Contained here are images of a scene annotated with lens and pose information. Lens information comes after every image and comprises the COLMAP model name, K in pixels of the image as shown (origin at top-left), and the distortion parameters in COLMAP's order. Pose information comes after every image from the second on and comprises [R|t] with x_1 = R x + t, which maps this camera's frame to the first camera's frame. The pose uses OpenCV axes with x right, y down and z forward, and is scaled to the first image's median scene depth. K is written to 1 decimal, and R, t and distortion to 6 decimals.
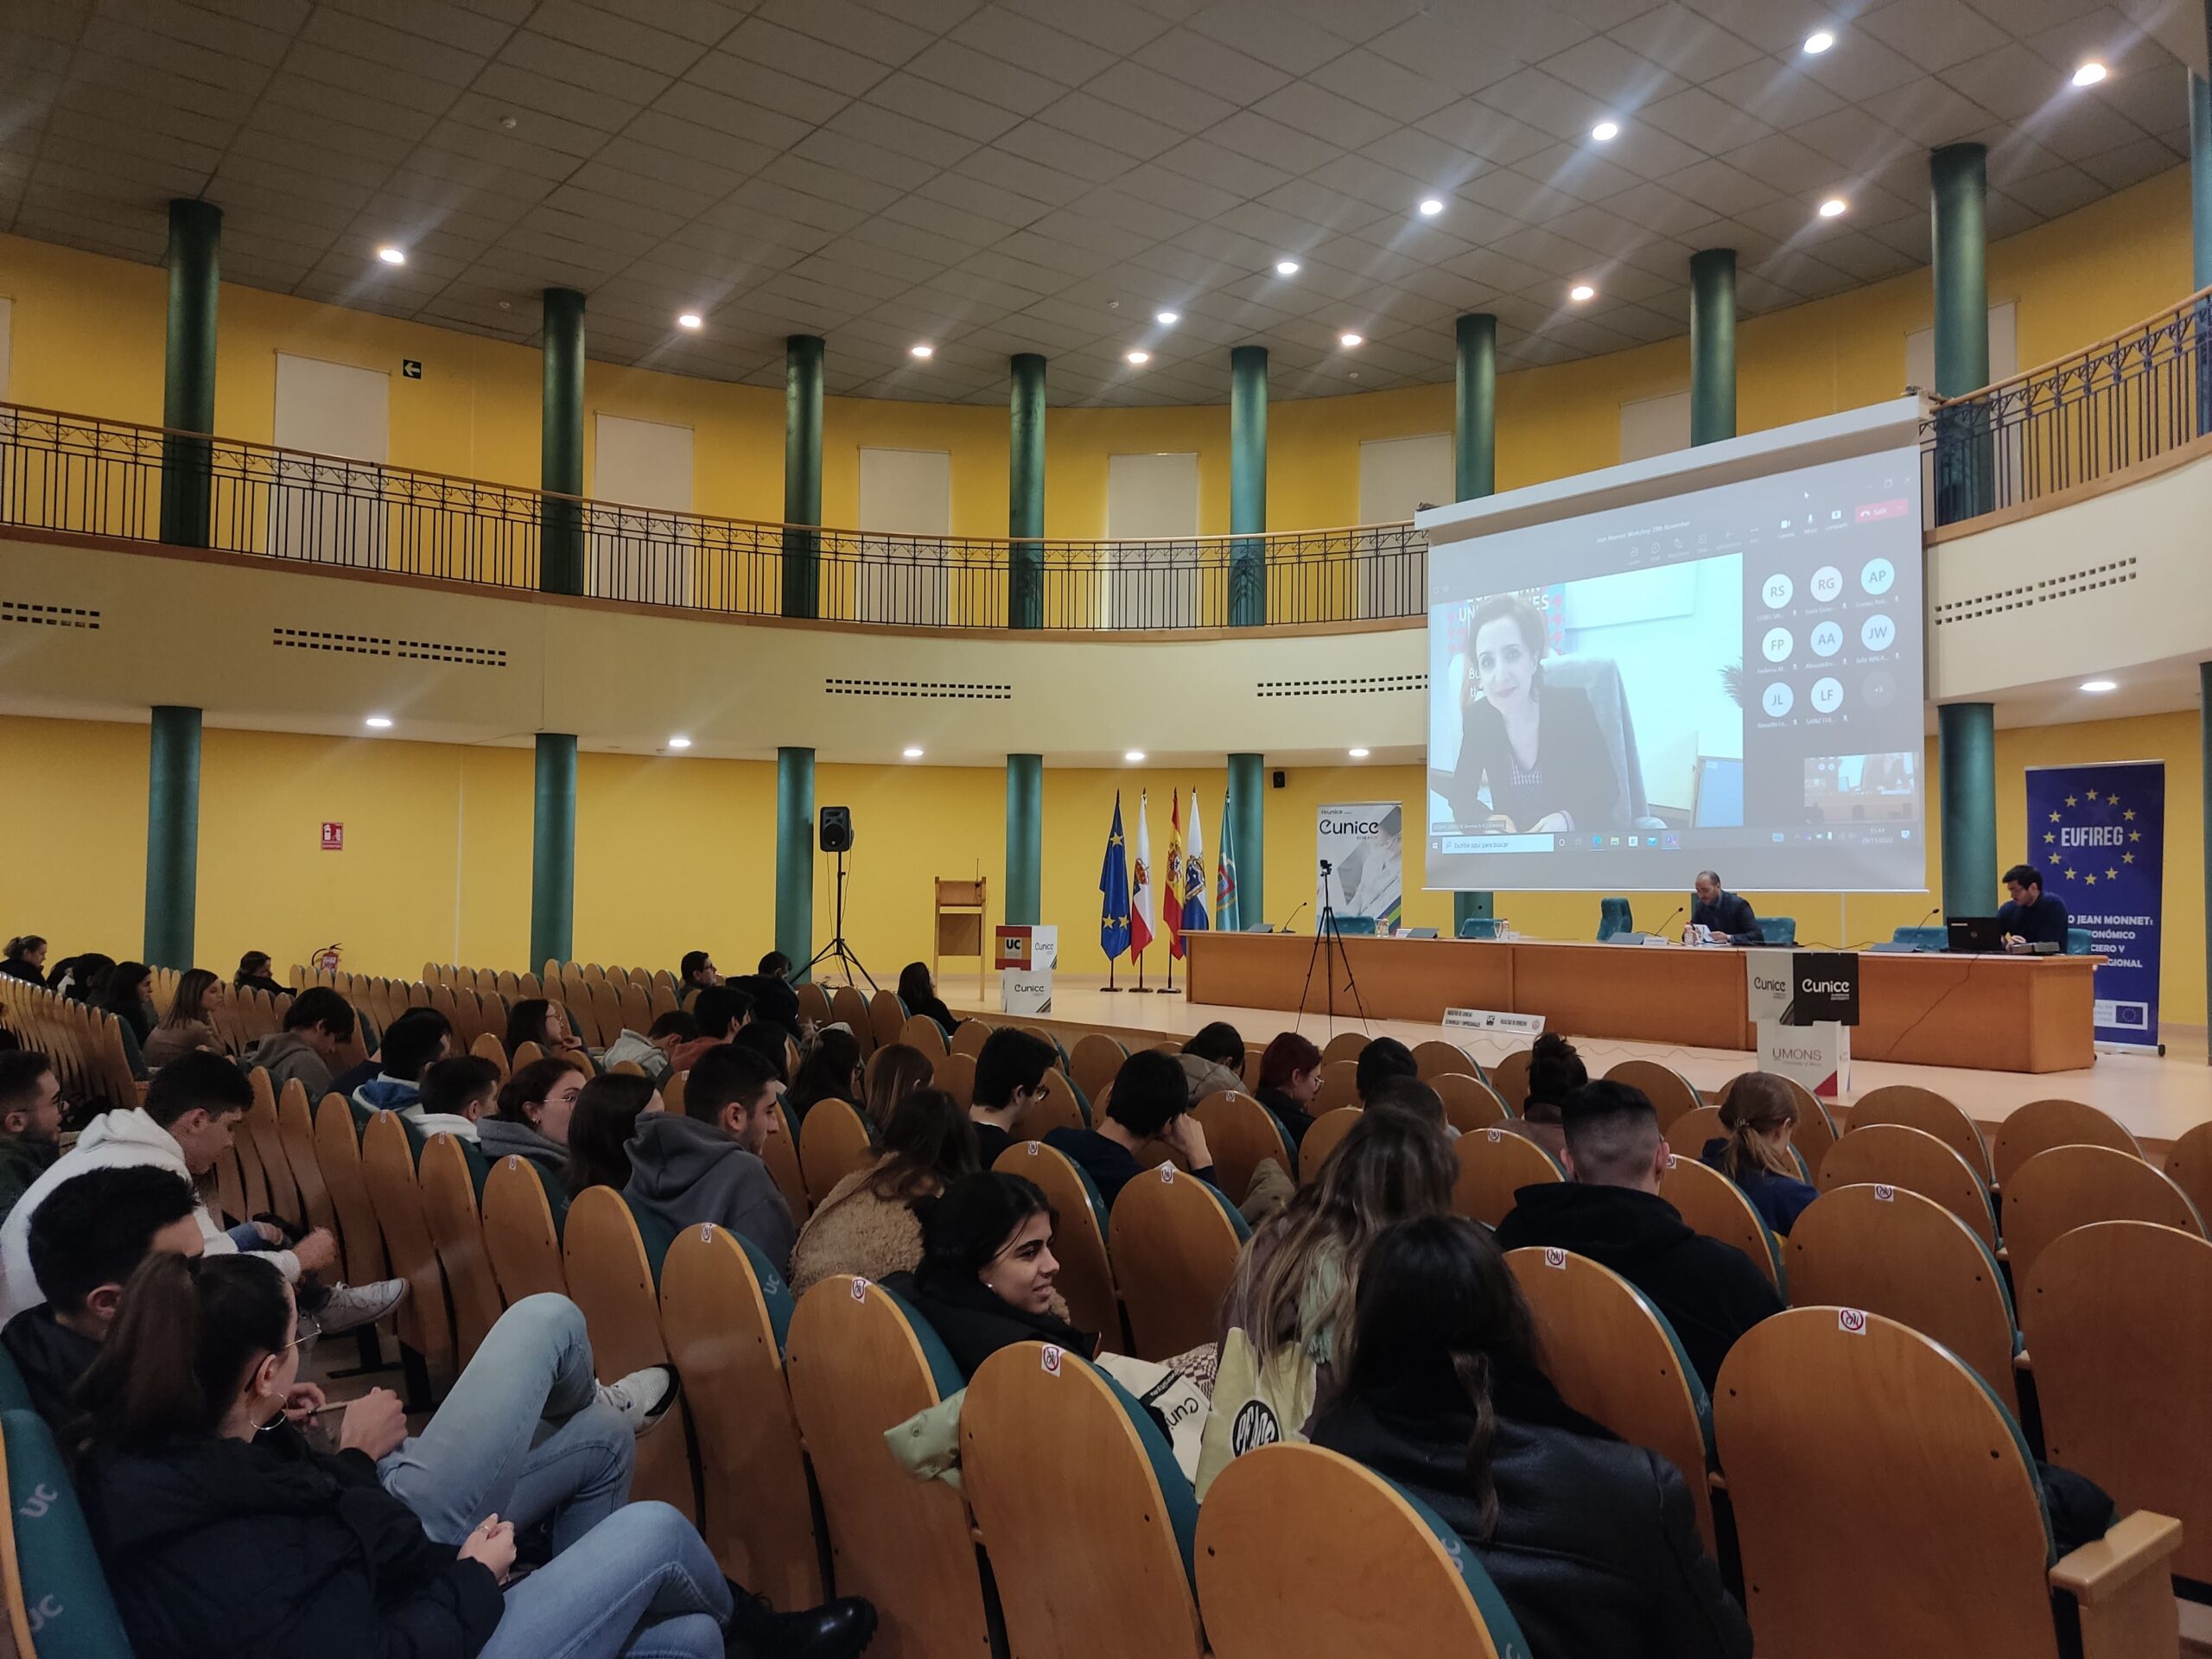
lens RADIAL K [[1640.2, 0, 1115.6], [0, 1640.2, 836.4], [0, 0, 1]] dist [0.094136, -0.128723]
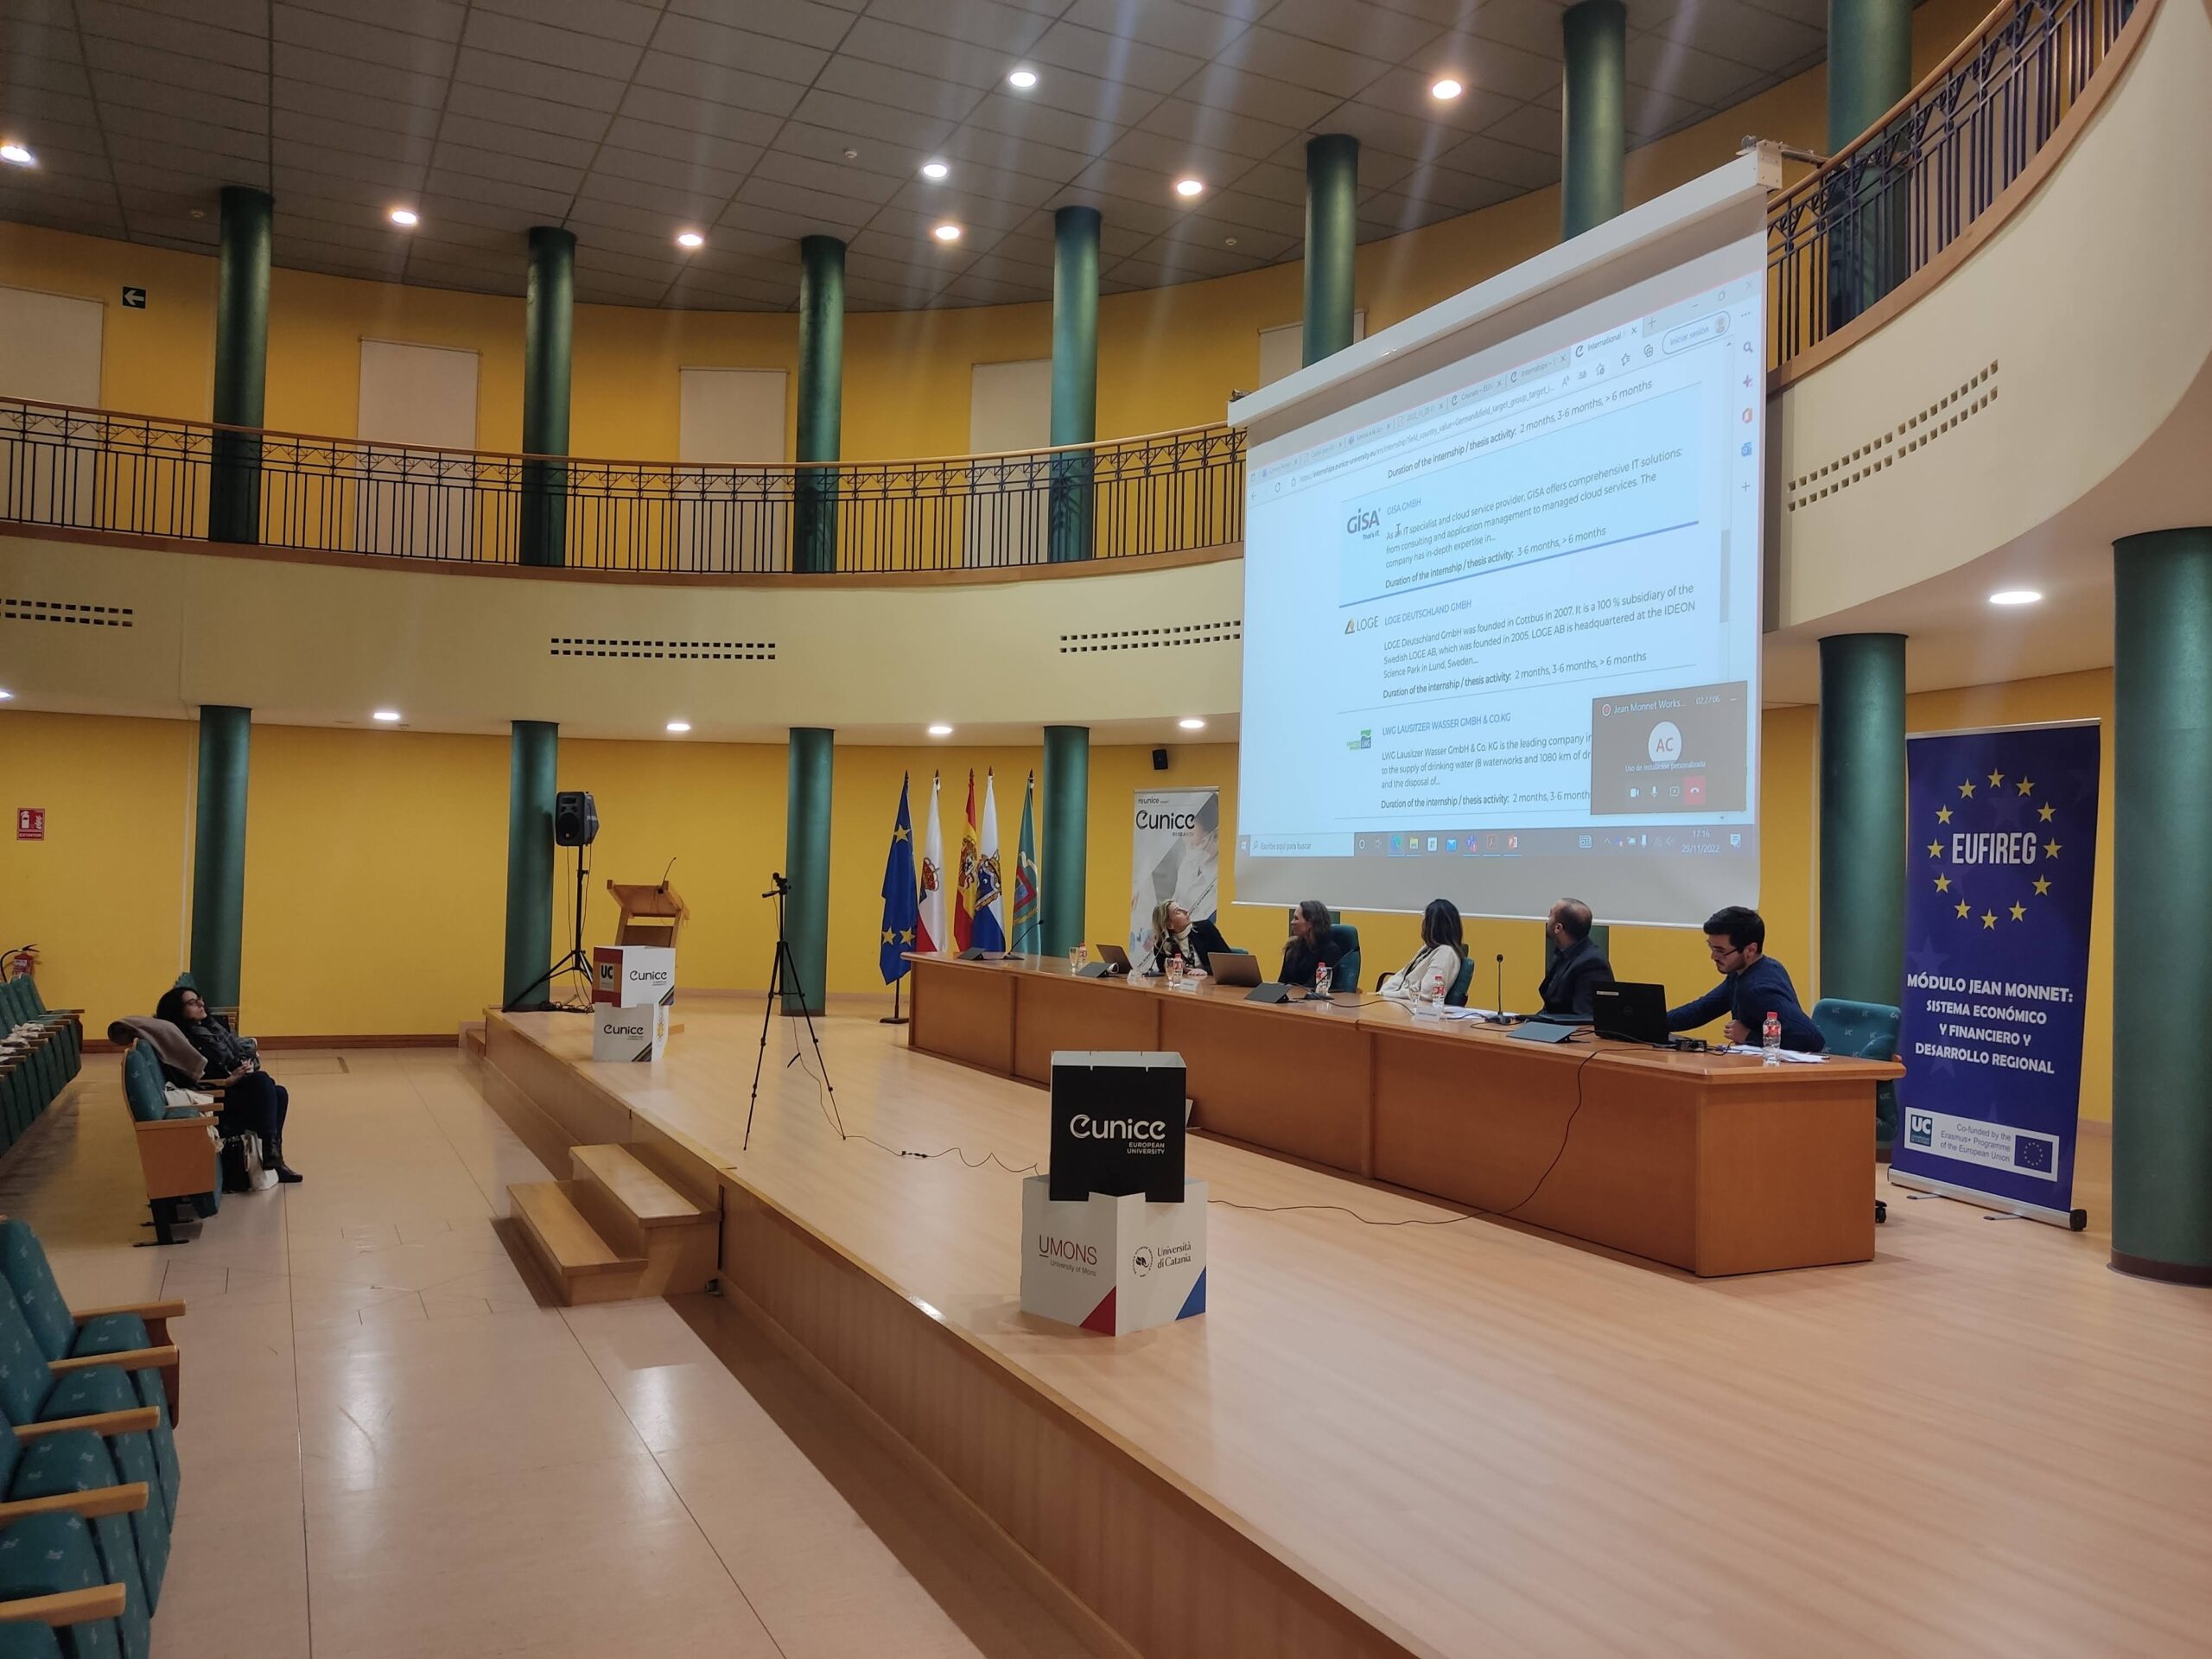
lens RADIAL K [[1640.2, 0, 1110.5], [0, 1640.2, 831.6], [0, 0, 1]] dist [0.094136, -0.128723]
pose [[0.978723, 0.007013, -0.205066, 0.286431], [-0.005558, 0.999955, 0.007671, -0.006339], [0.205111, -0.006368, 0.978718, 0.251910]]
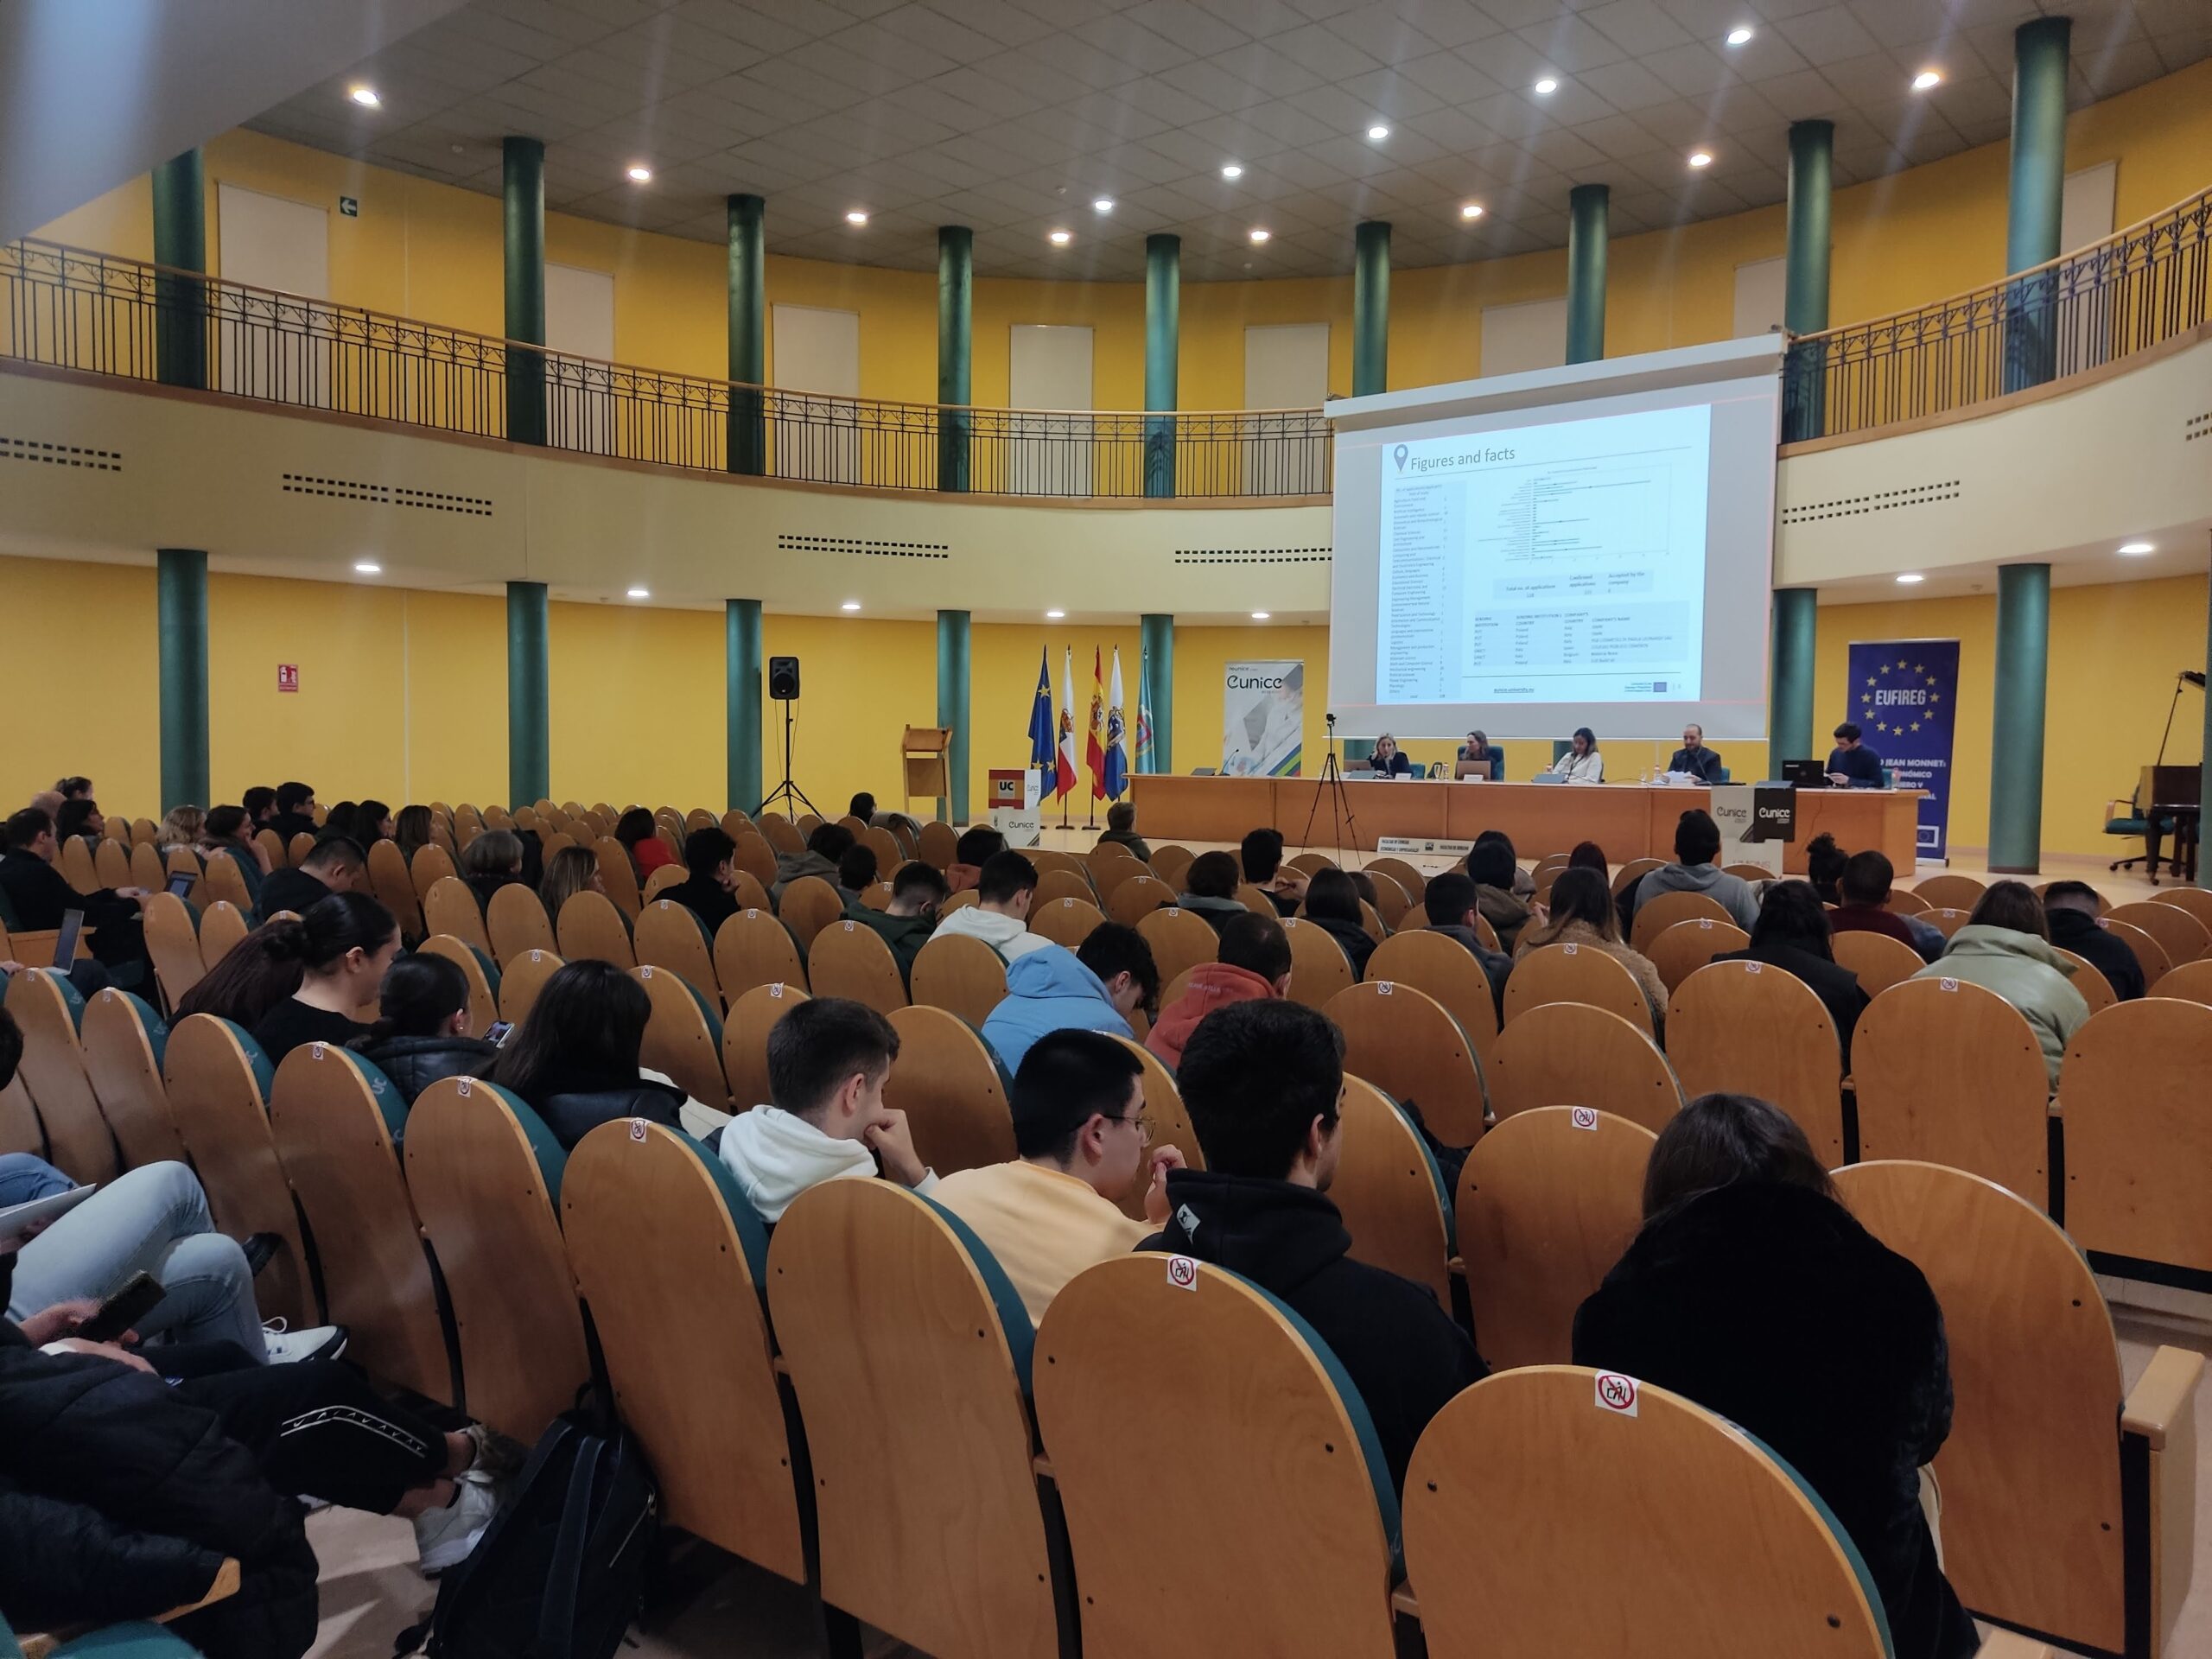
lens RADIAL K [[1640.2, 0, 1109.9], [0, 1640.2, 829.4], [0, 0, 1]] dist [0.094136, -0.128723]
pose [[0.980022, -0.006796, 0.198773, -0.188744], [-0.011075, 0.996001, 0.088656, -0.004081], [-0.198581, -0.089087, 0.976027, -0.096094]]
